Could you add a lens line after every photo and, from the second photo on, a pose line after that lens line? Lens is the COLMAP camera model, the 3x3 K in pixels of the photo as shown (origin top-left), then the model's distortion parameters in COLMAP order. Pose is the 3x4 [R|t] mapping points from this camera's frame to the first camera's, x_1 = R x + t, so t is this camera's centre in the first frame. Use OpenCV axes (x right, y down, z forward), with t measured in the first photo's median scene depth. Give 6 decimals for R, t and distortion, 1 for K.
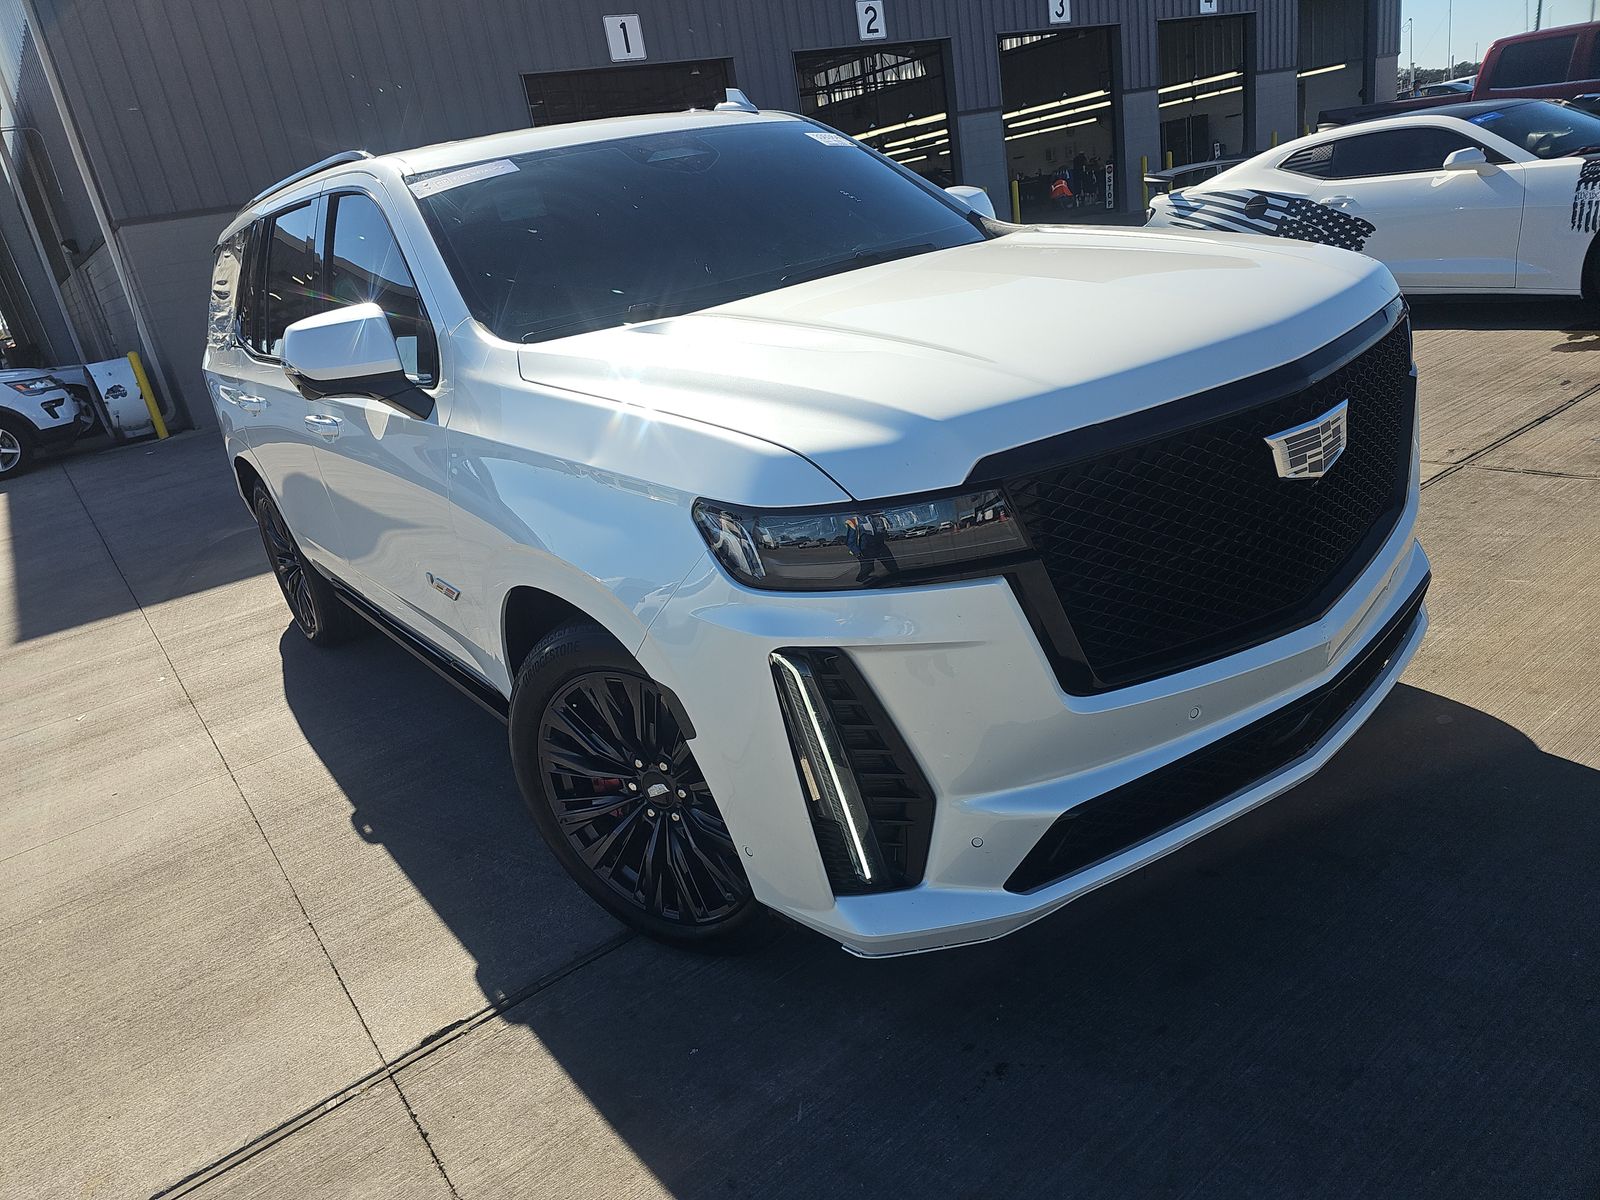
lens RADIAL K [[1065.8, 0, 800.0], [0, 1065.8, 600.0], [0, 0, 1]] dist [0.059647, -0.080242]
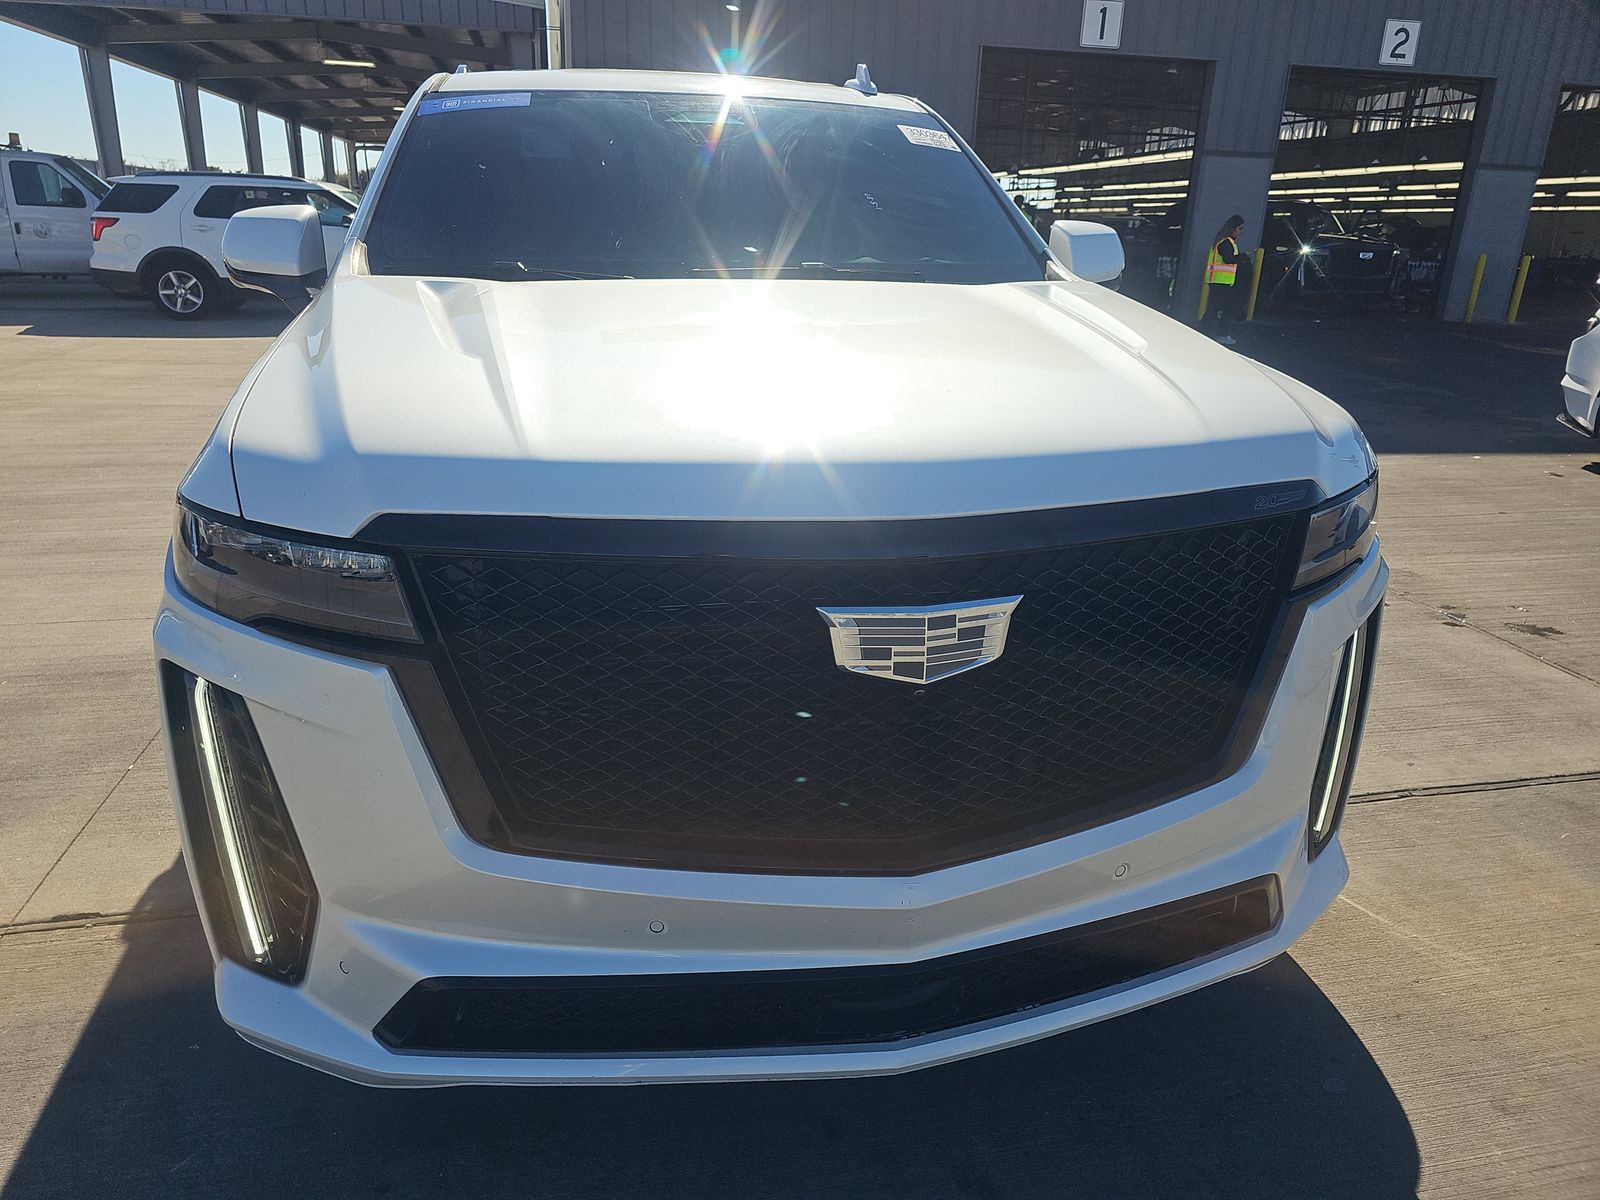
lens RADIAL K [[1056.1, 0, 891.5], [0, 1056.1, 582.5], [0, 0, 1]] dist [0.099171, -0.085952]
pose [[0.895180, 0.311074, -0.319196, 0.372545], [-0.312087, 0.948769, 0.049384, -0.115841], [0.318206, 0.055409, 0.946401, 0.178611]]
